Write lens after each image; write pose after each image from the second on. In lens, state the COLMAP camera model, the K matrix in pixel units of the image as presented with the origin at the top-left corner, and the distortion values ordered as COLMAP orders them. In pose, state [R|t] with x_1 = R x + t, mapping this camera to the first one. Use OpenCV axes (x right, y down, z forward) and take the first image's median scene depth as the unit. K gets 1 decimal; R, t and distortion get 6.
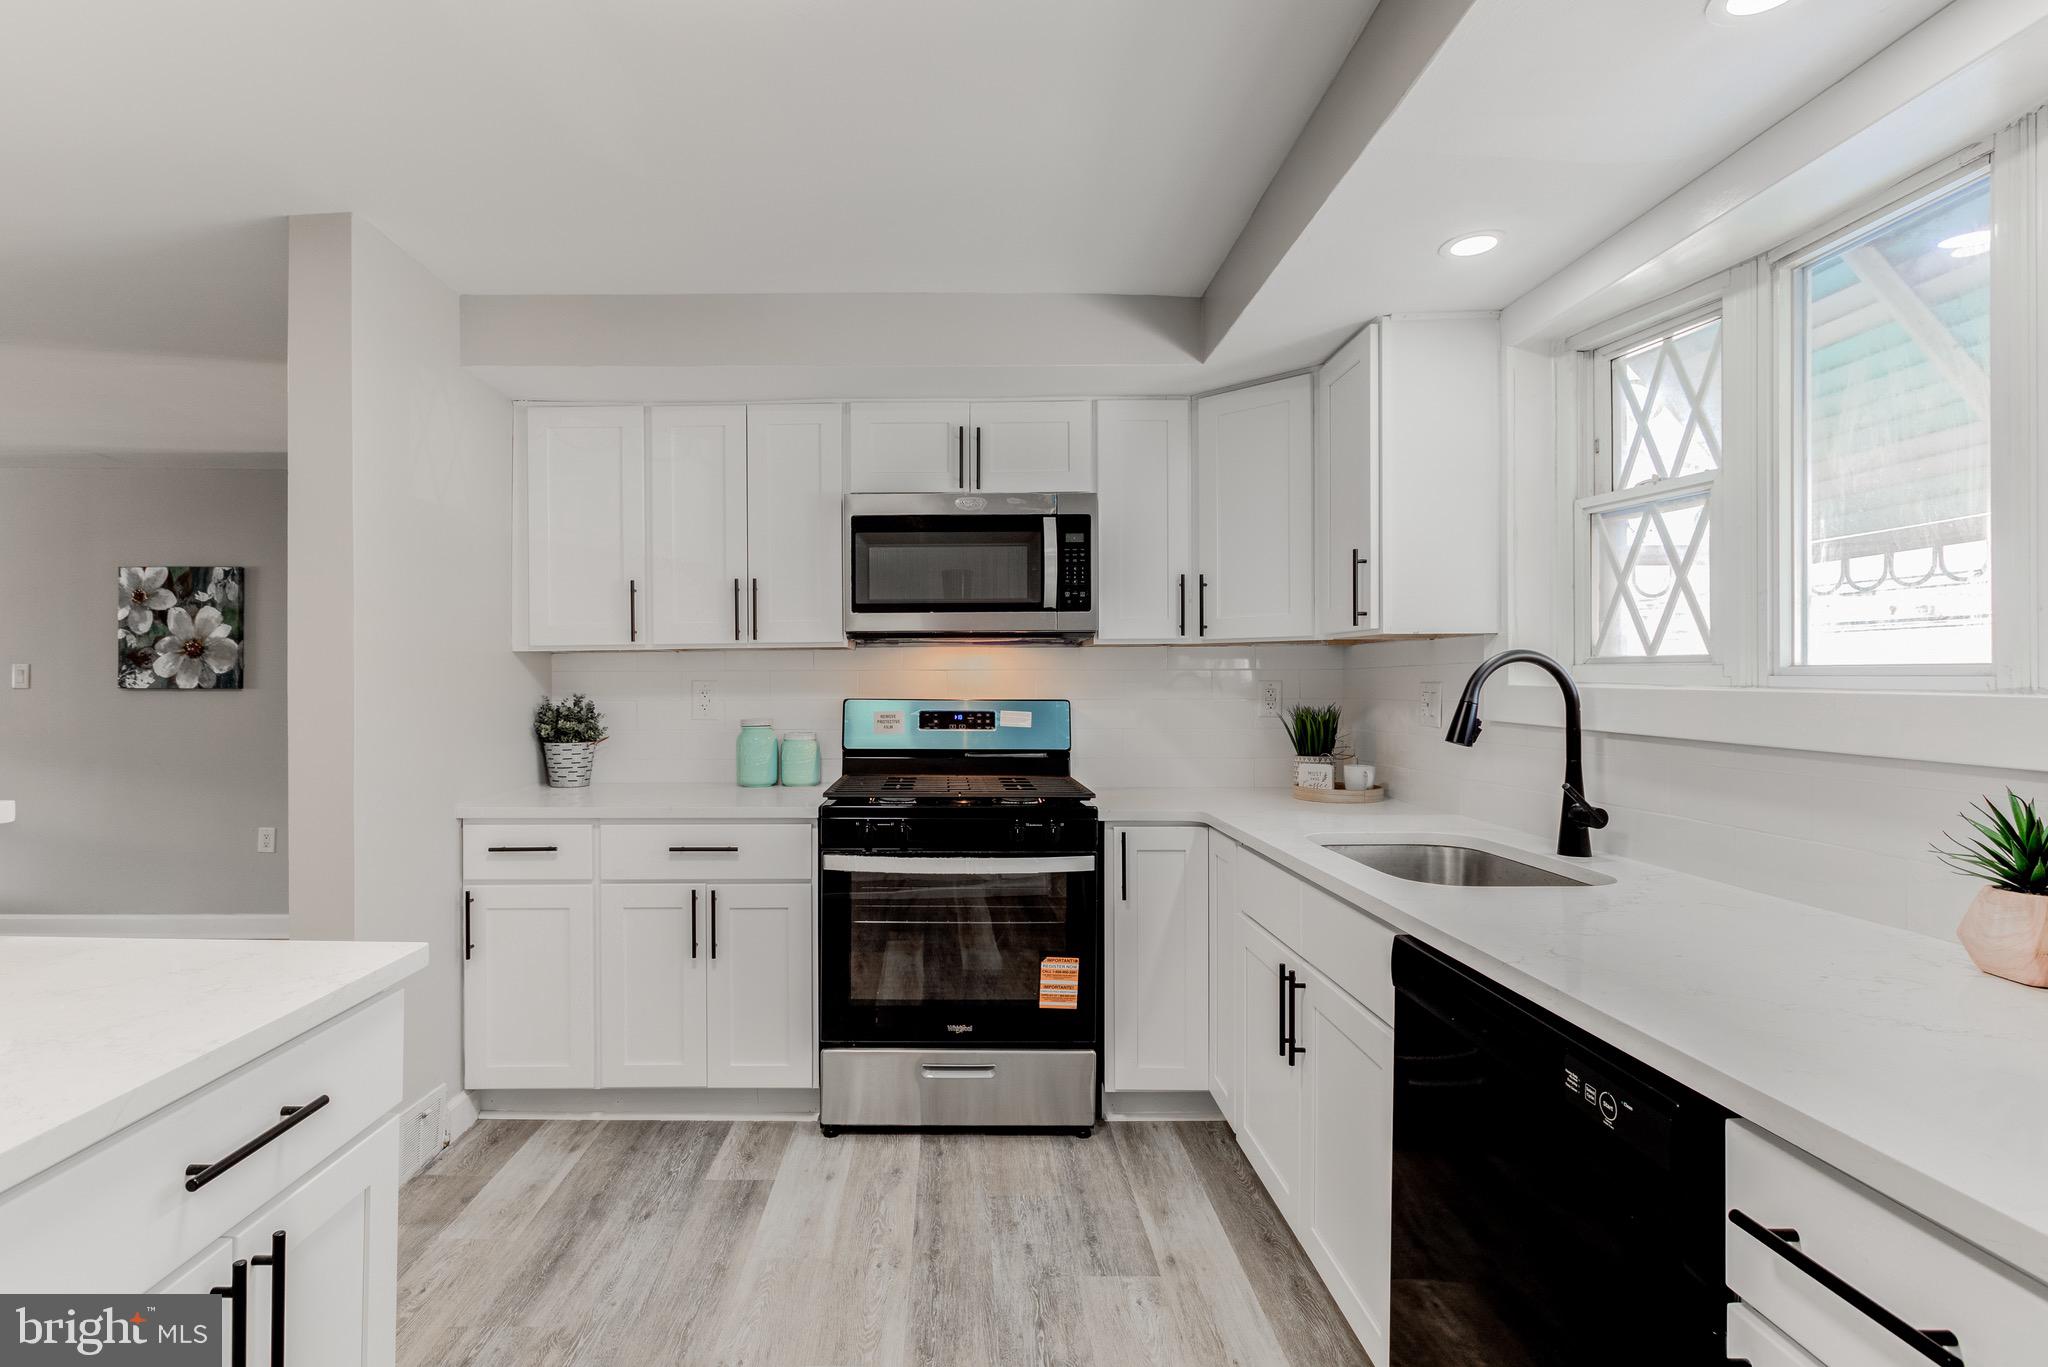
lens RADIAL K [[970.5, 0, 953.9], [0, 970.5, 694.4], [0, 0, 1]] dist [-0.003132, 0.000652]
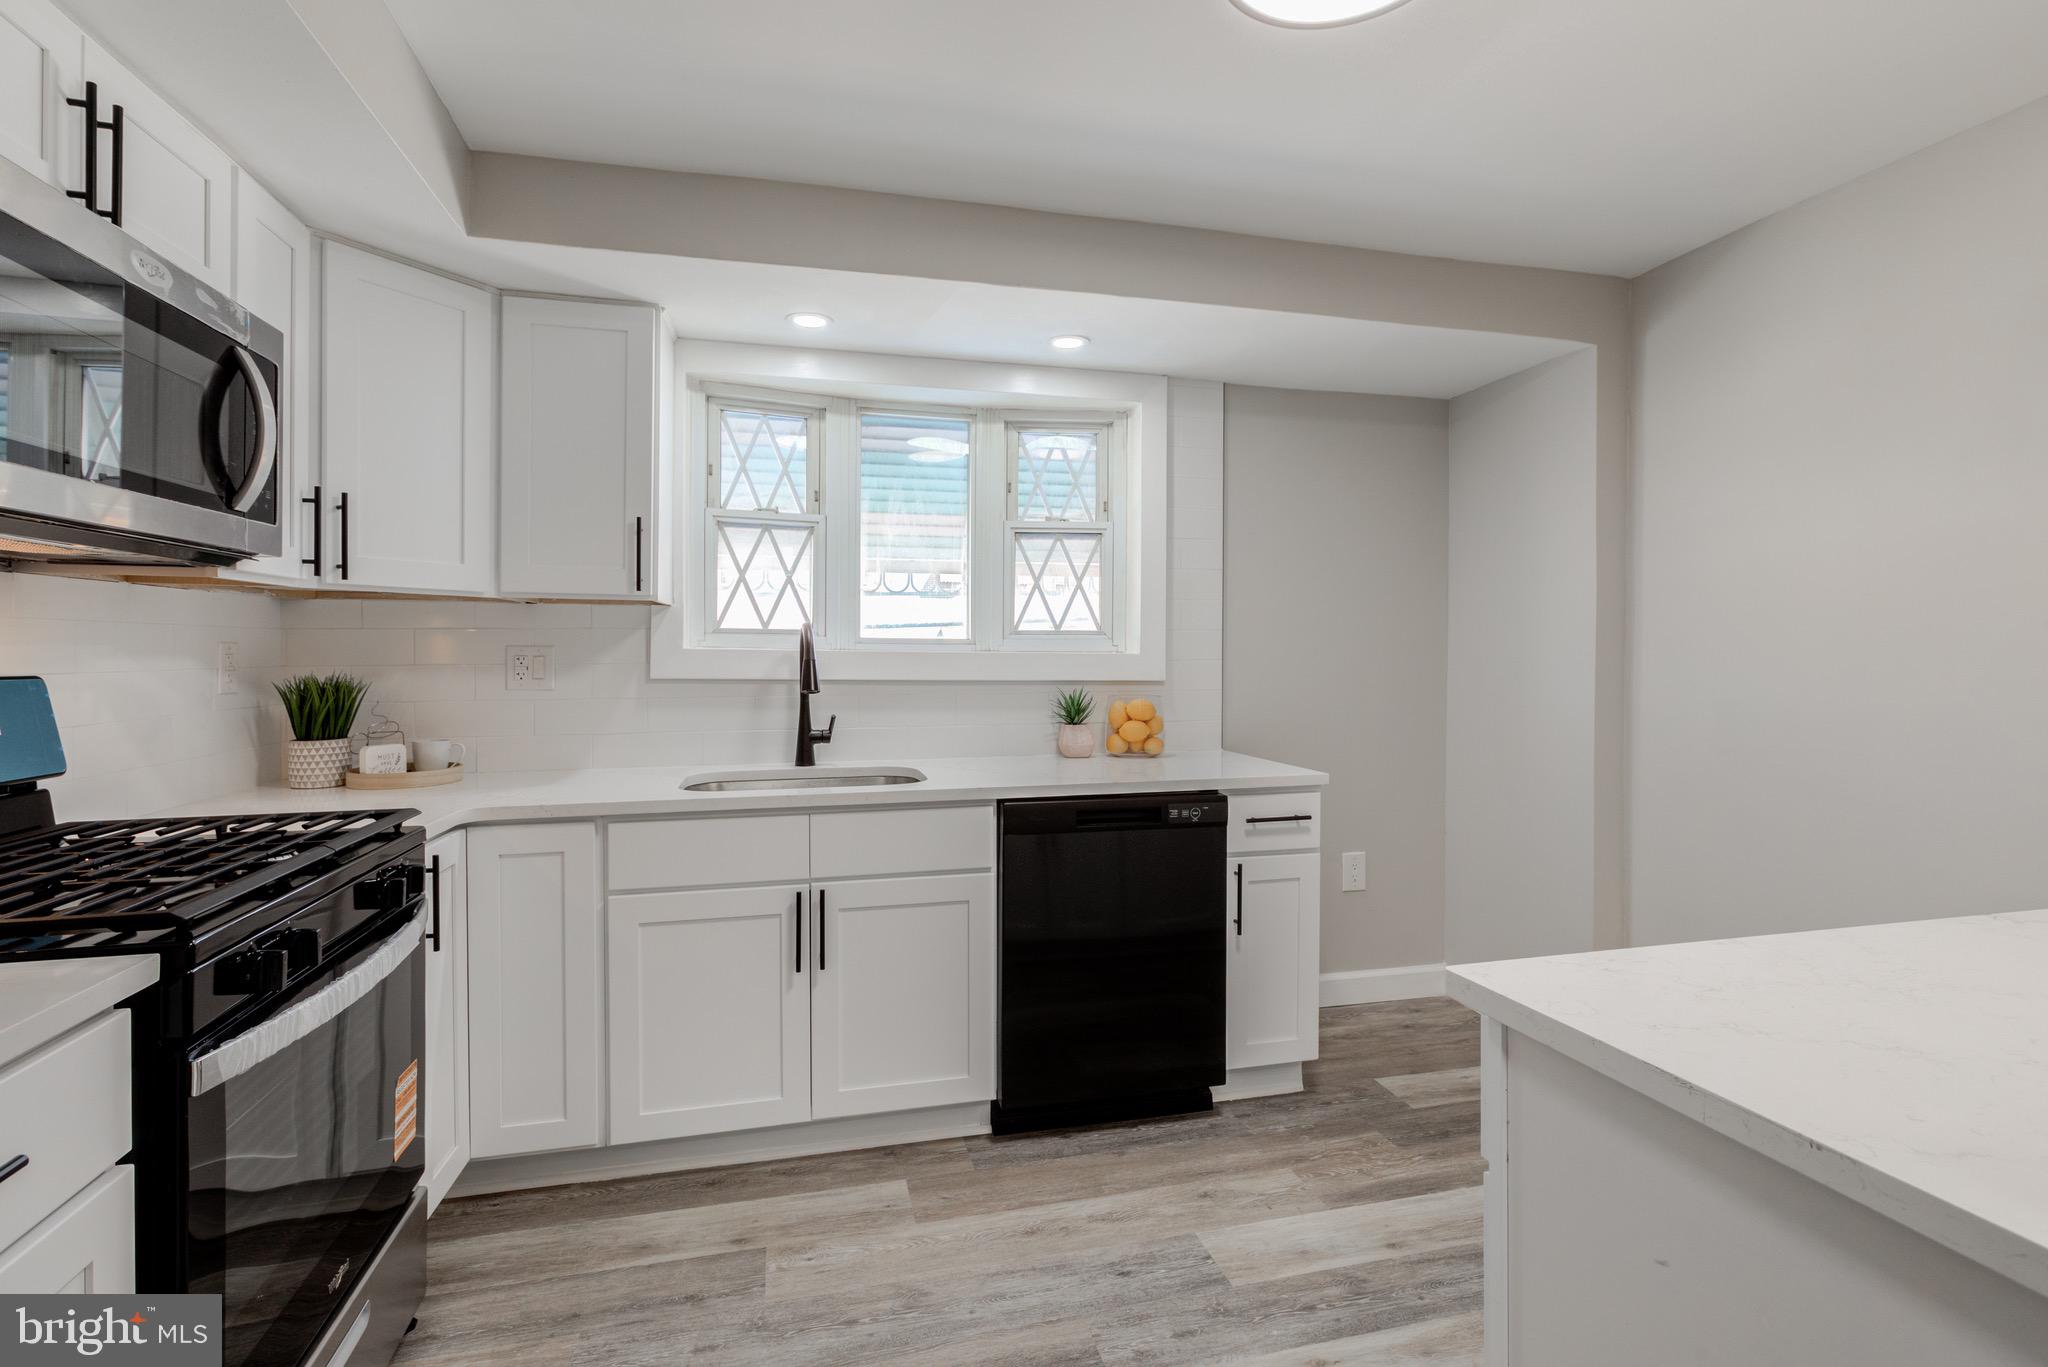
lens RADIAL K [[954.3, 0, 1029.4], [0, 954.3, 653.8], [0, 0, 1]] dist [-0.001765, 0.000575]
pose [[-0.243418, -0.007743, 0.969891, -0.599345], [0.015705, 0.999806, 0.011923, -0.005690], [-0.969794, 0.018135, -0.243249, 0.739376]]
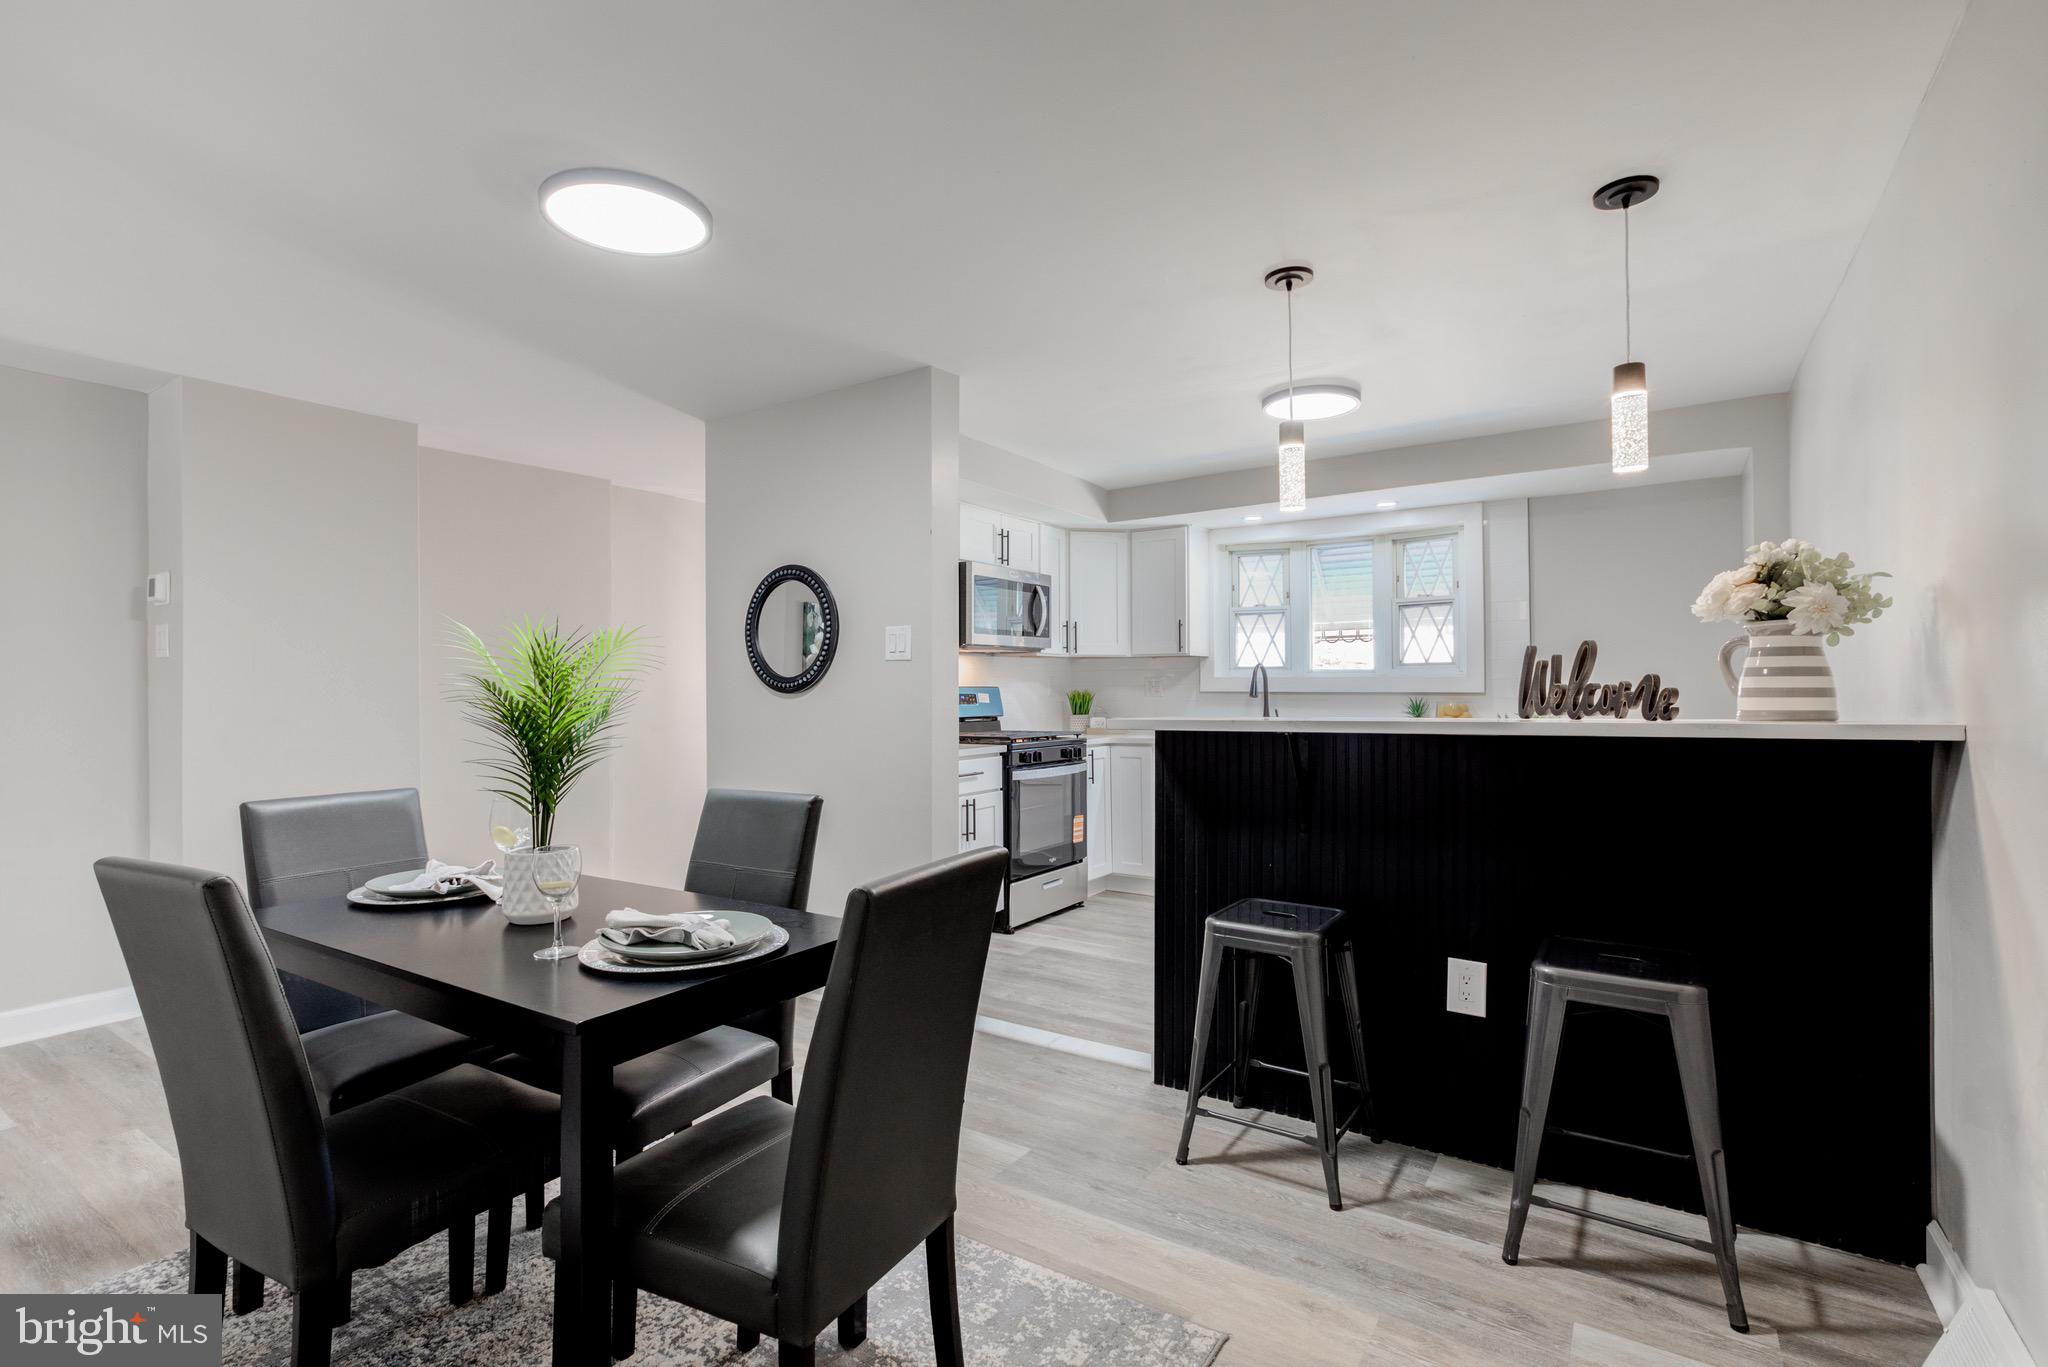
lens RADIAL K [[937.3, 0, 1024.0], [0, 937.3, 683.5], [0, 0, 1]] dist [-0.001658, 0.000364]
pose [[0.549299, -0.002321, 0.835622, -1.522591], [0.025068, 0.999592, -0.013702, 0.028009], [-0.835250, 0.028474, 0.549133, 0.041304]]
